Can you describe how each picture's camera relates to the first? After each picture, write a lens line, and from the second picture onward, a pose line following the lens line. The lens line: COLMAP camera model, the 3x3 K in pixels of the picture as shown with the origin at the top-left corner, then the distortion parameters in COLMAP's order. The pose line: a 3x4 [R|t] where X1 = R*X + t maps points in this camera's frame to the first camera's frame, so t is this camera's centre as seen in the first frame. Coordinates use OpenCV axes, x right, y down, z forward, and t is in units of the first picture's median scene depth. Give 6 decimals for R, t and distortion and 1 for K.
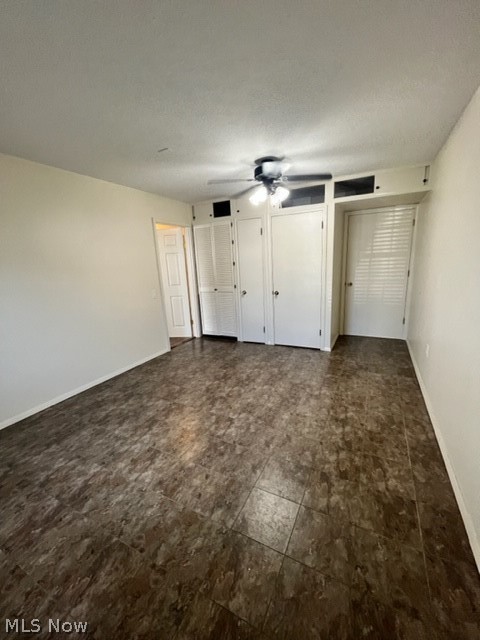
lens RADIAL K [[262.5, 0, 241.5], [0, 262.5, 321.3], [0, 0, 1]] dist [-0.000531, 0.000123]
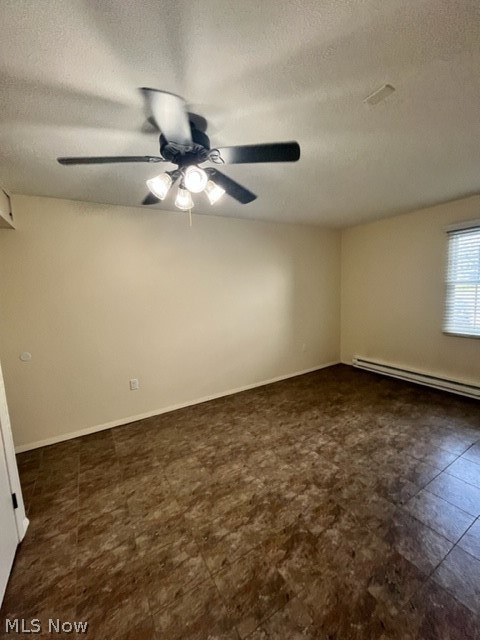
lens RADIAL K [[262.5, 0, 241.5], [0, 262.5, 321.3], [0, 0, 1]] dist [-0.000531, 0.000123]
pose [[-0.843991, 0.016588, 0.536101, -0.301465], [0.202202, 0.935614, 0.289380, -0.382308], [-0.496783, 0.352635, -0.793004, 1.594518]]
